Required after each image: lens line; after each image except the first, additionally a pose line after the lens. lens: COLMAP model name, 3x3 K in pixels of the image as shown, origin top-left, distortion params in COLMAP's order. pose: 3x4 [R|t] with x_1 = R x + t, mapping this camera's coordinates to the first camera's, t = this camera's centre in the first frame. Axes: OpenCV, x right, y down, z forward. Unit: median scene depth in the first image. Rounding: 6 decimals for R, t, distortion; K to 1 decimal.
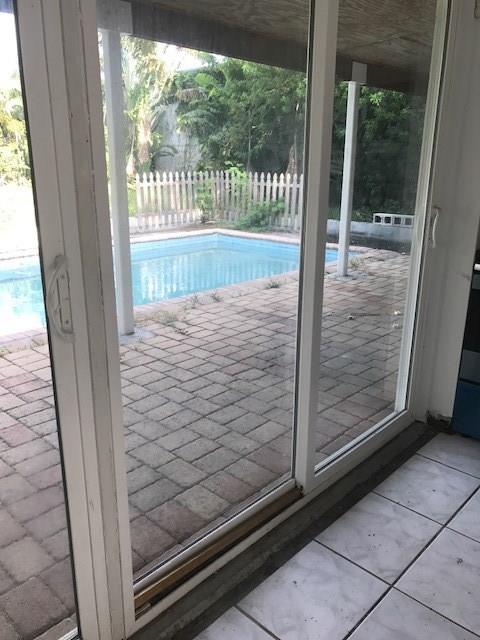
lens RADIAL K [[520.2, 0, 240.0], [0, 520.2, 320.0], [0, 0, 1]] dist [0.005555, -0.003563]
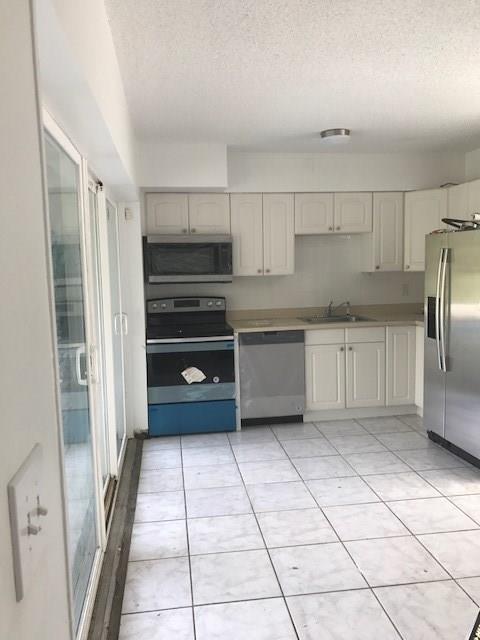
lens RADIAL K [[520.2, 0, 240.0], [0, 520.2, 320.0], [0, 0, 1]] dist [0.005555, -0.003563]
pose [[0.624979, -0.102701, 0.773856, -0.770060], [0.248139, 0.966030, -0.072196, 0.042268], [-0.740154, 0.237145, 0.629233, -0.436995]]
